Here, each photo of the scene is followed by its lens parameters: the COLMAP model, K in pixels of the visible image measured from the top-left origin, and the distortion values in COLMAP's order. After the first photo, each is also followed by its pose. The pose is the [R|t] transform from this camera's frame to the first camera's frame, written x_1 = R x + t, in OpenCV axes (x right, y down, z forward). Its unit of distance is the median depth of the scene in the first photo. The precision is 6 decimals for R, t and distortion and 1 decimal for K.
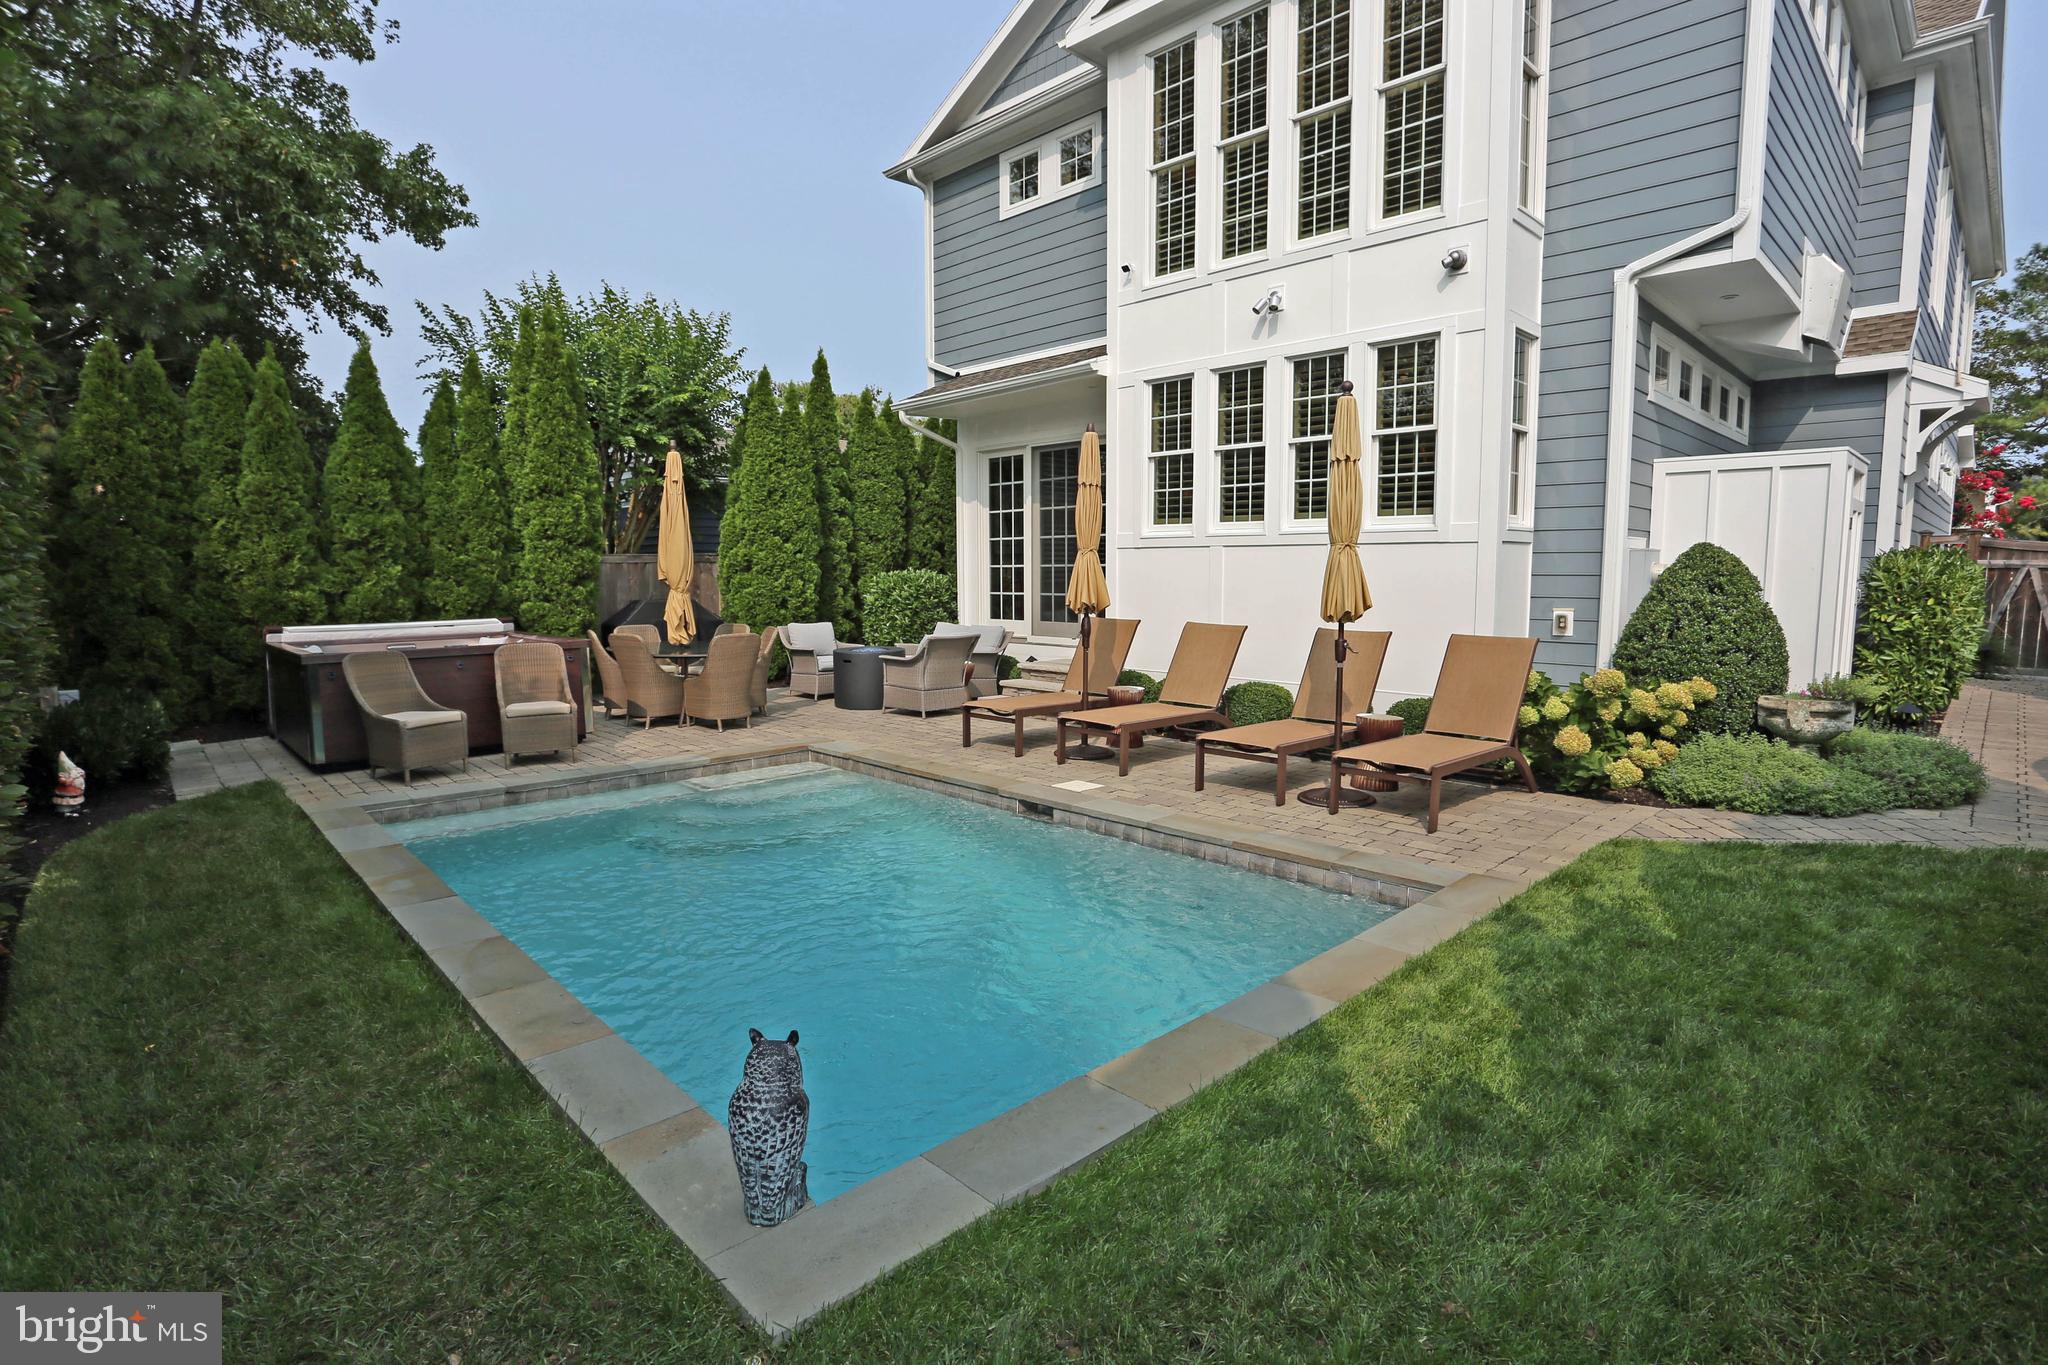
lens RADIAL K [[1002.8, 0, 1022.6], [0, 1002.8, 672.2], [0, 0, 1]] dist [-0.074960, 0.032493]
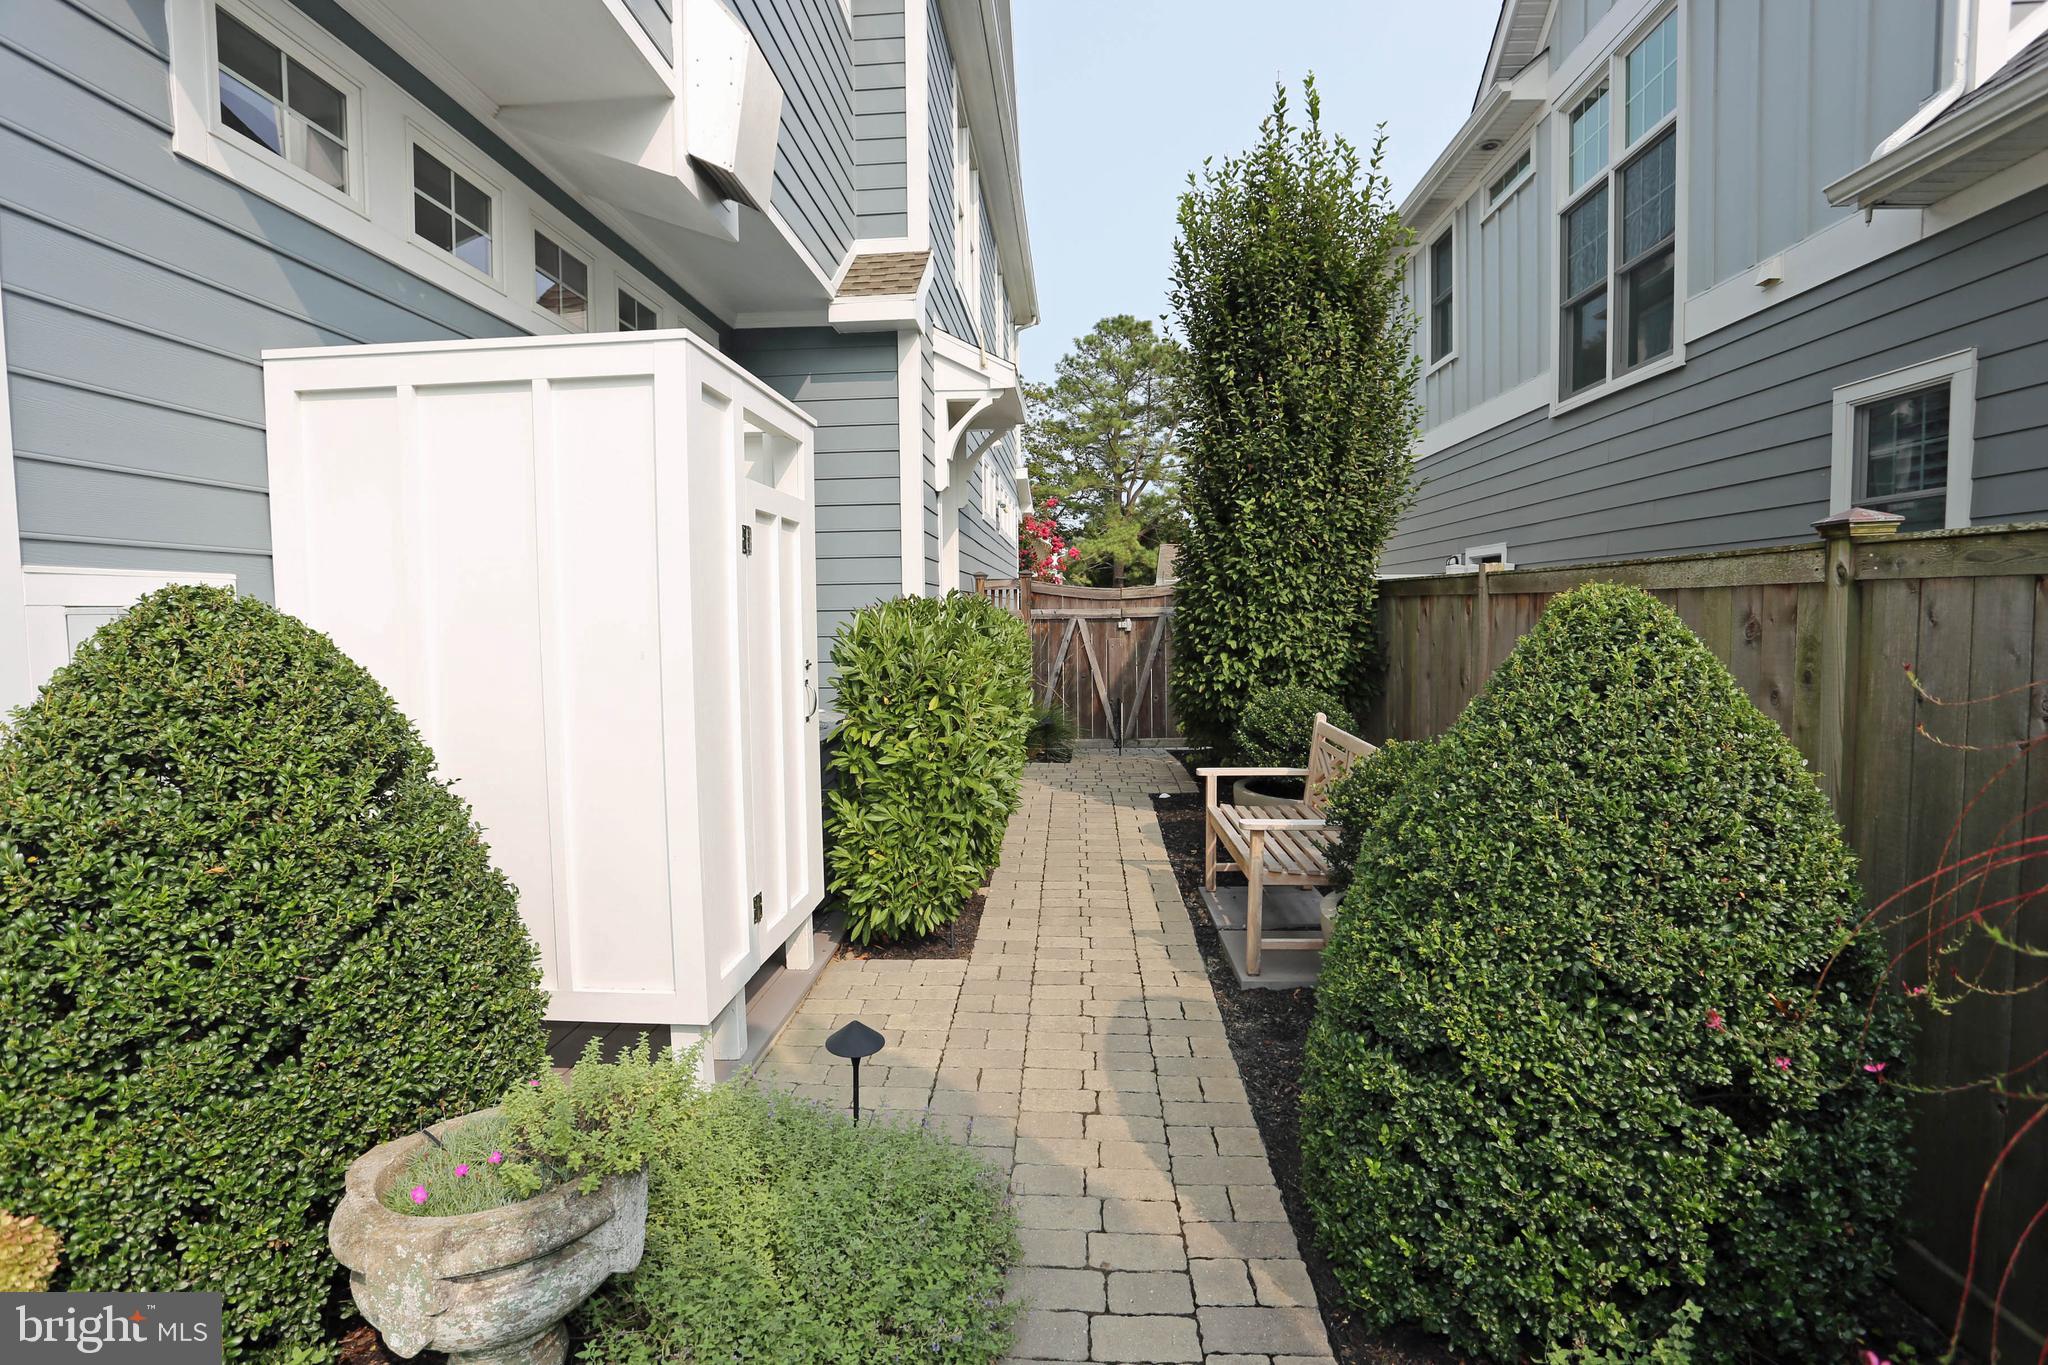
lens RADIAL K [[1002.8, 0, 1022.6], [0, 1002.8, 672.2], [0, 0, 1]] dist [-0.074960, 0.032493]
pose [[0.734646, -0.048359, 0.676725, 0.483615], [0.080330, 0.996640, -0.015985, -0.060003], [-0.673679, 0.066104, 0.736062, 0.450696]]
